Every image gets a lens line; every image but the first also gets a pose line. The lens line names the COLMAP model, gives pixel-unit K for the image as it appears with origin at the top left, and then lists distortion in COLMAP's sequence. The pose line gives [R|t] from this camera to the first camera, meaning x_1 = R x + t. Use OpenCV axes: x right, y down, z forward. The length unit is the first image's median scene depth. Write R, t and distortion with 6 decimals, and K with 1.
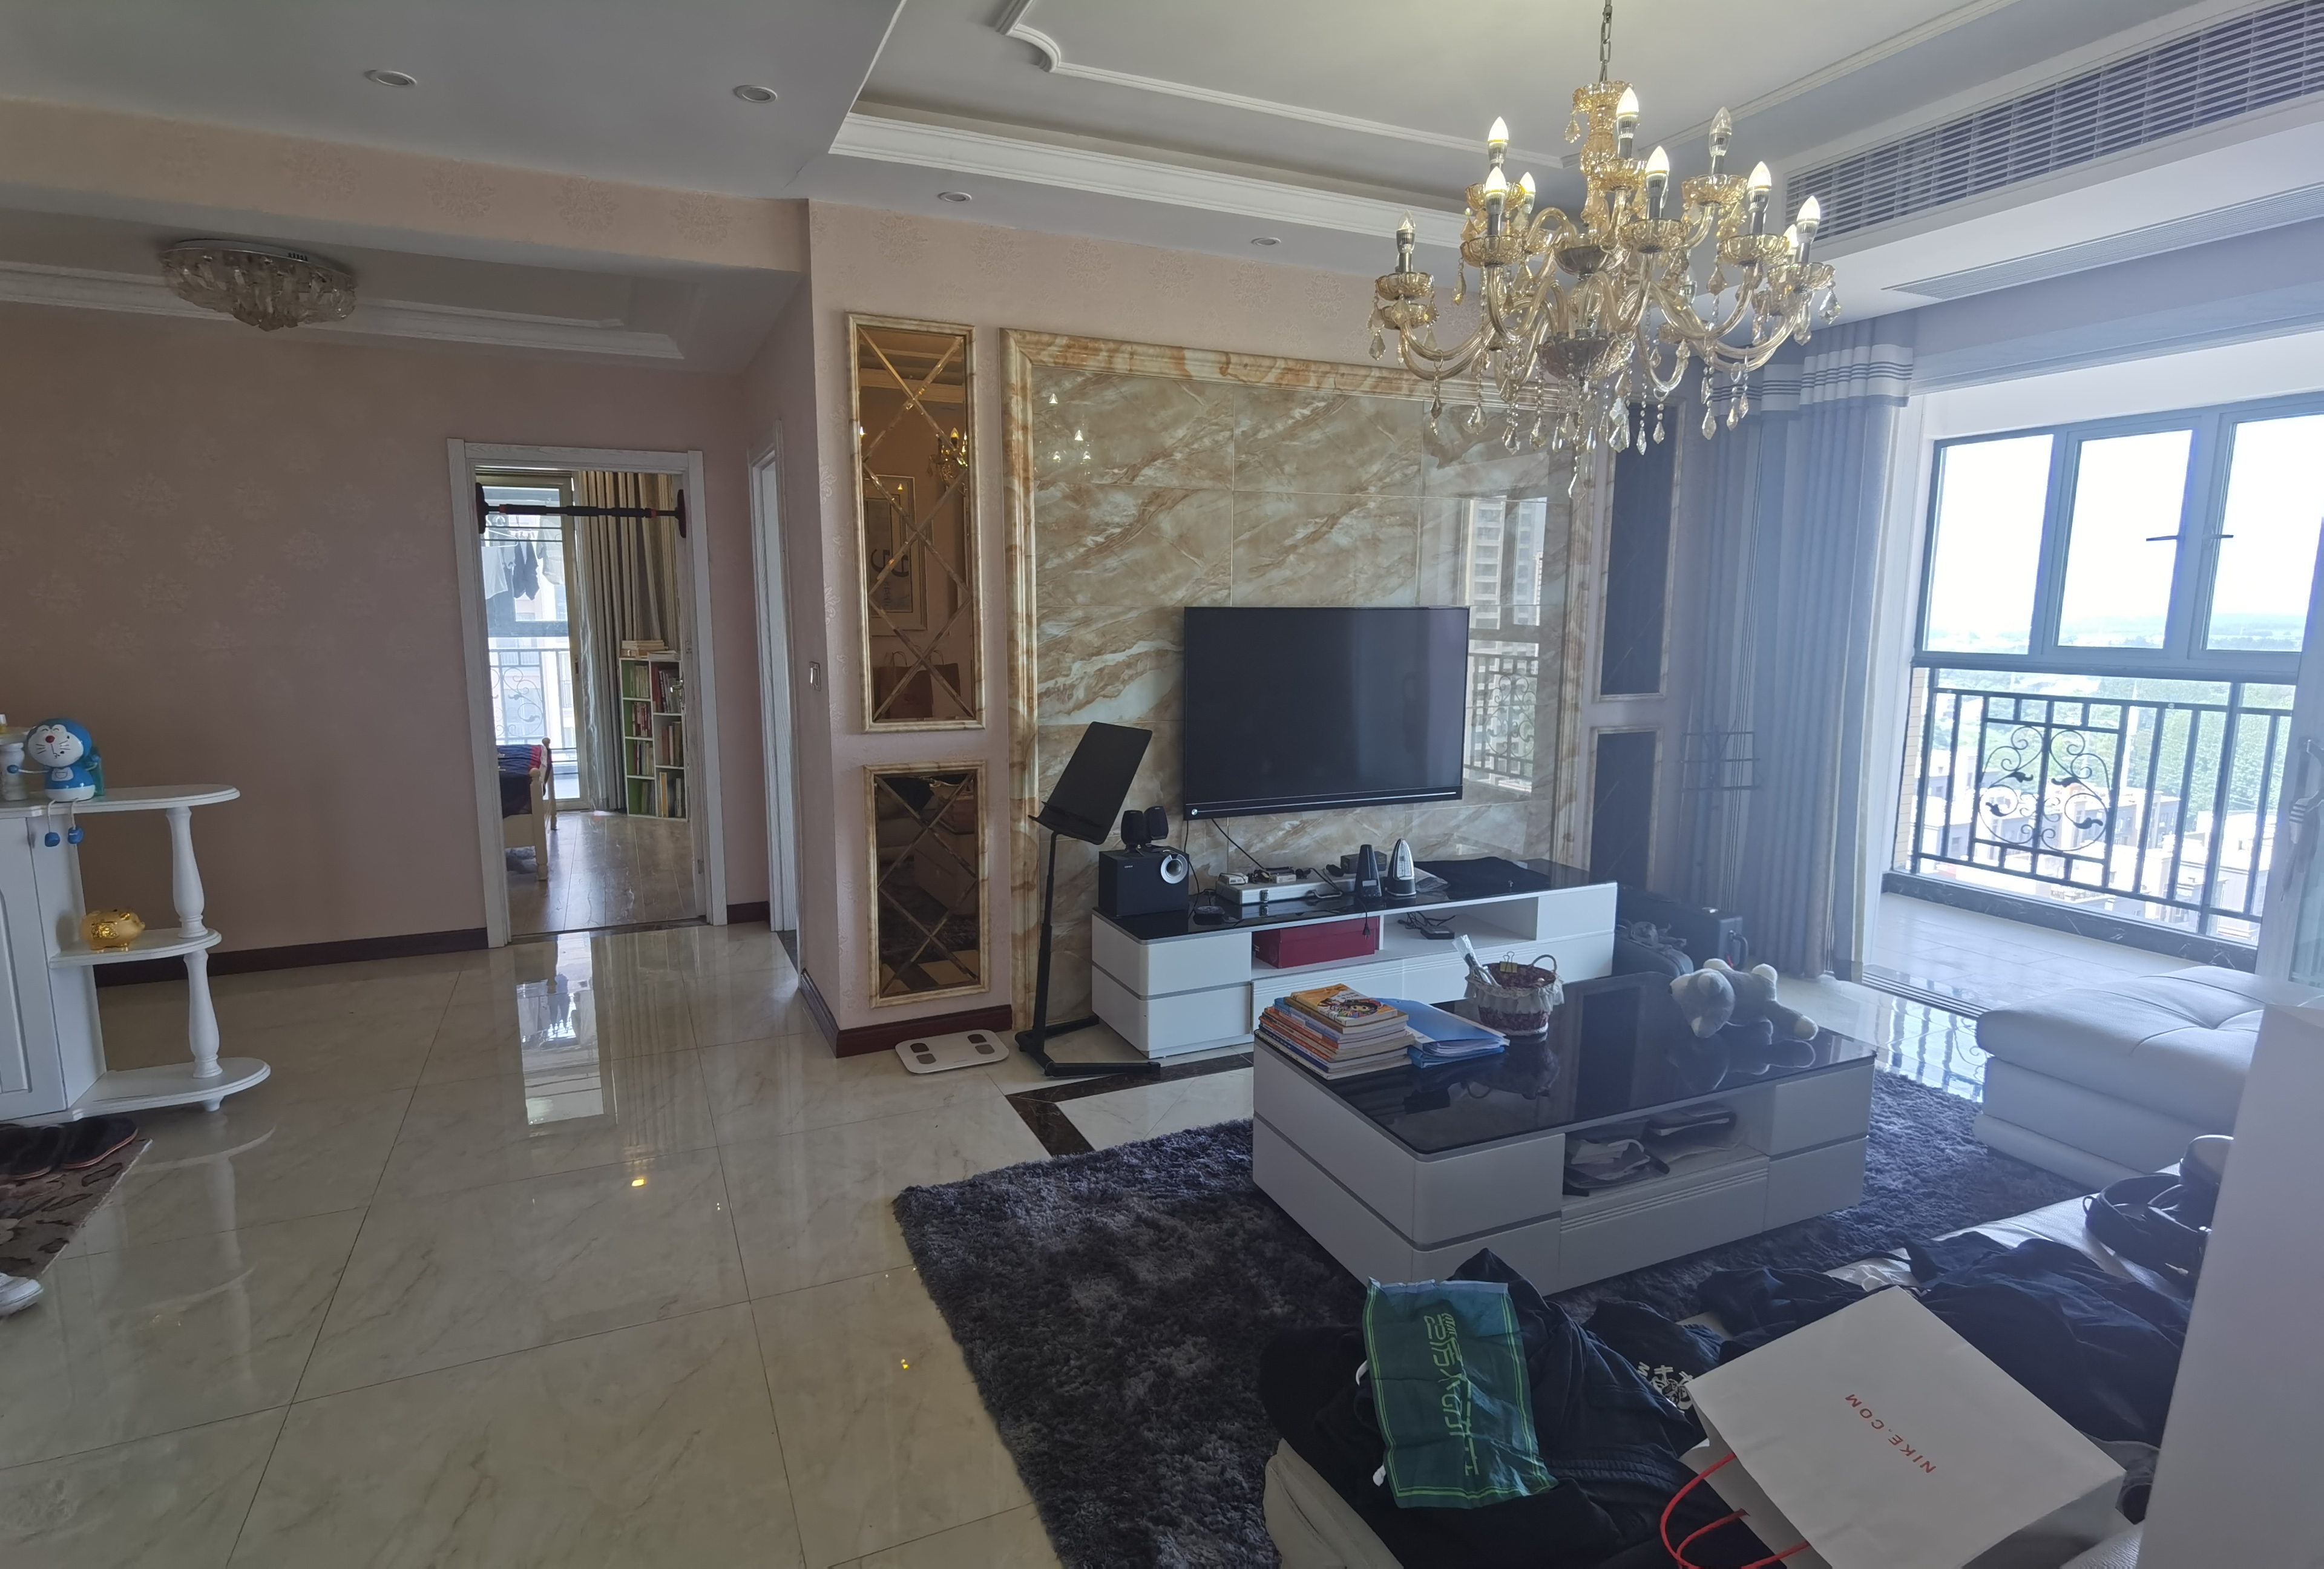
lens RADIAL K [[1186.7, 0, 1162.0], [0, 1186.7, 784.5], [0, 0, 1]] dist [0.021164, -0.000432]
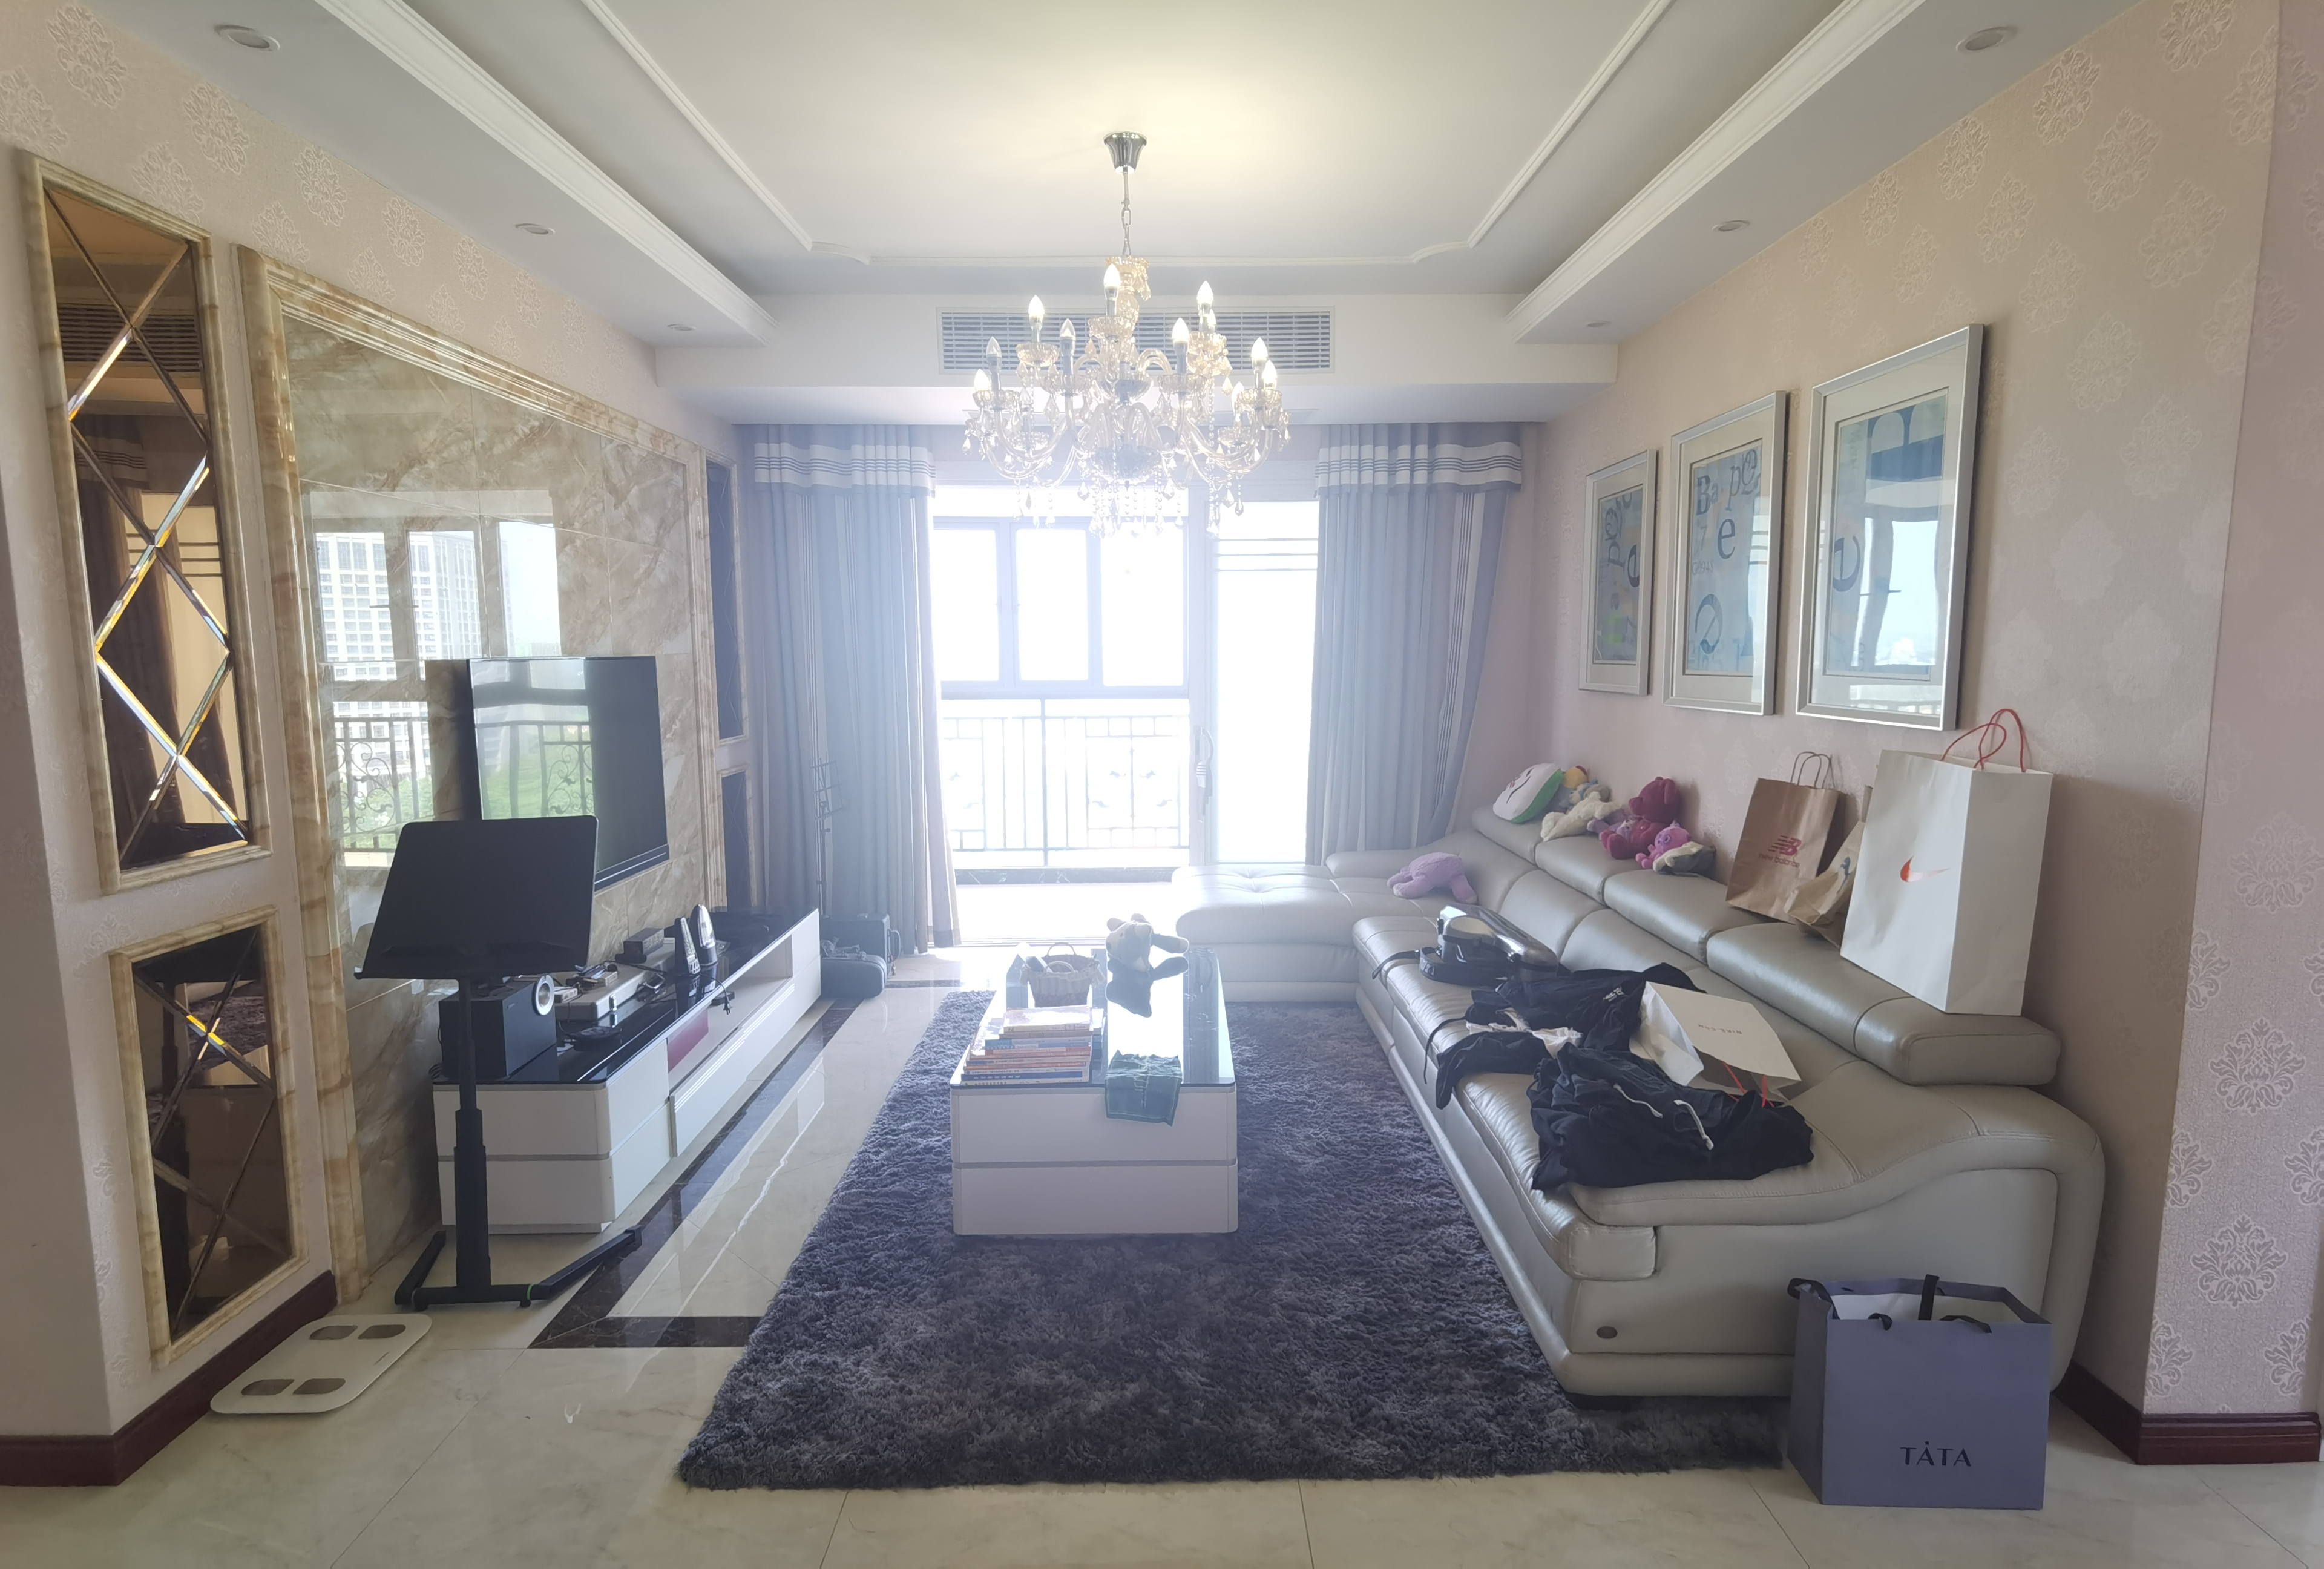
lens RADIAL K [[1194.9, 0, 1164.1], [0, 1194.9, 804.0], [0, 0, 1]] dist [-0.002085, -0.001011]
pose [[0.405555, -0.128087, 0.905052, -0.523454], [0.147310, 0.986350, 0.073583, -0.051557], [-0.902122, 0.103481, 0.418888, 0.287761]]
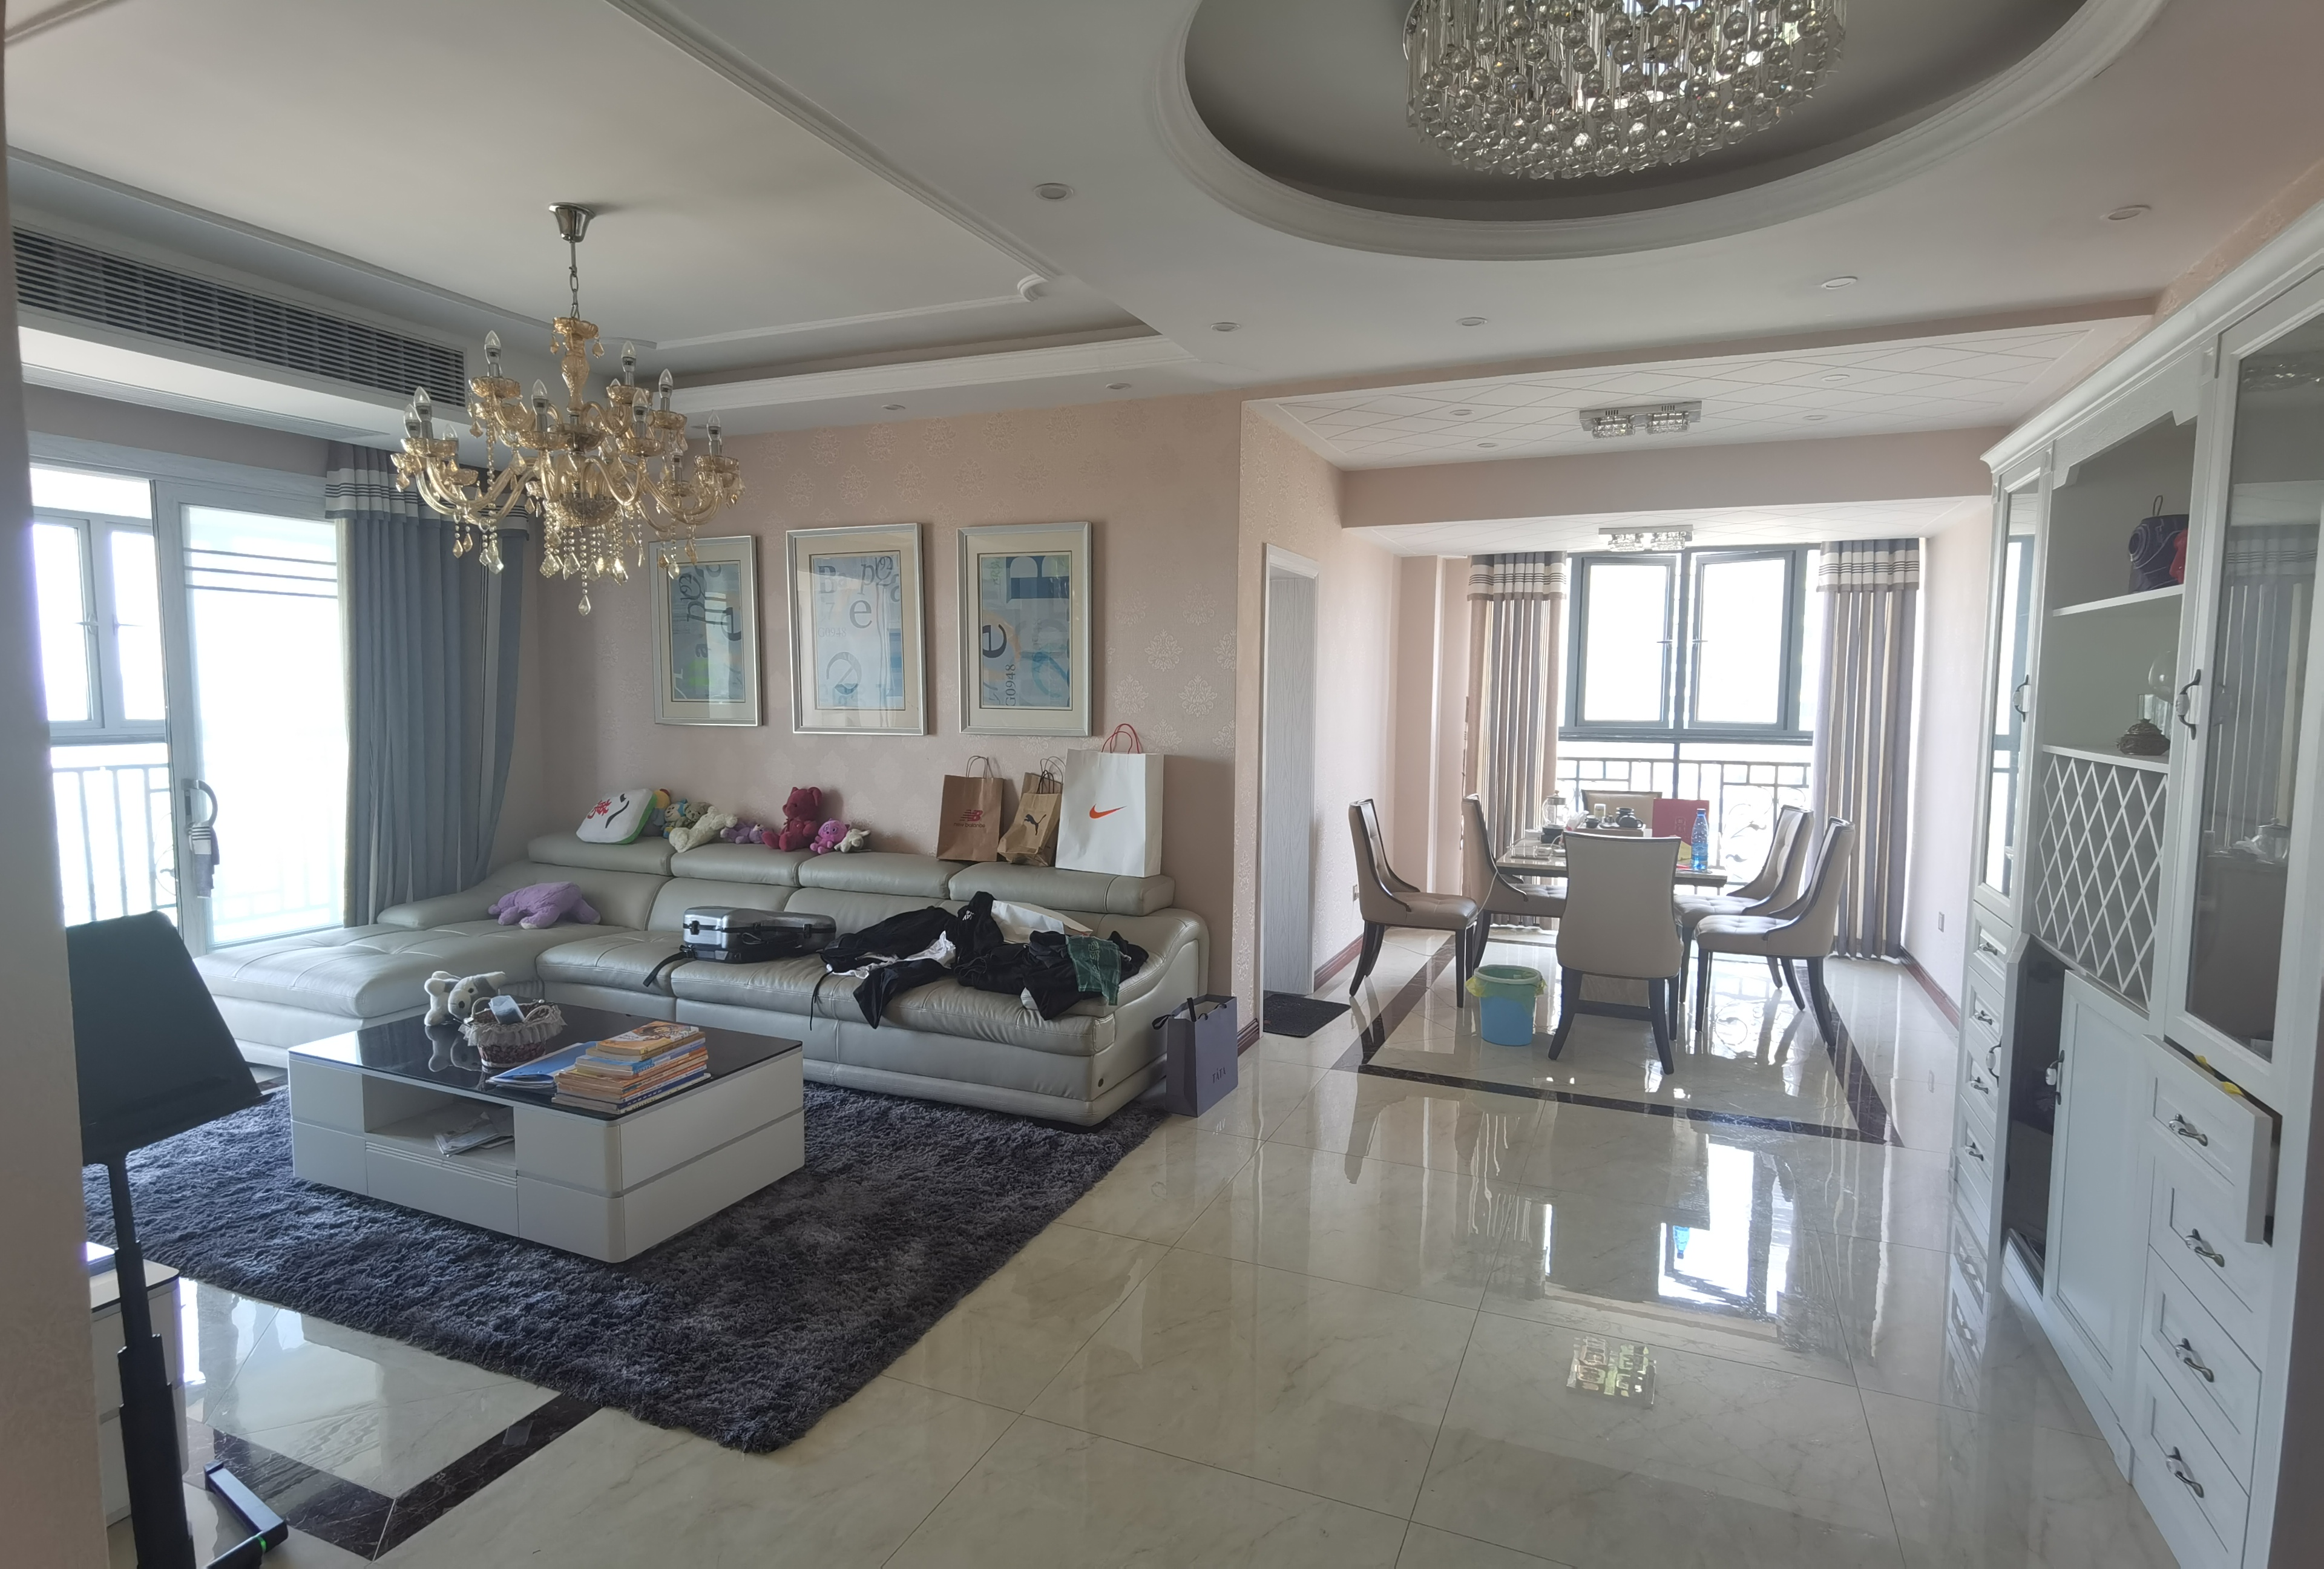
lens RADIAL K [[1186.7, 0, 1162.0], [0, 1186.7, 784.5], [0, 0, 1]] dist [0.021164, -0.000432]
pose [[-0.670187, -0.068655, 0.739010, -0.694100], [0.099121, 0.978513, 0.180795, -0.143827], [-0.735544, 0.194418, -0.648982, 0.915527]]
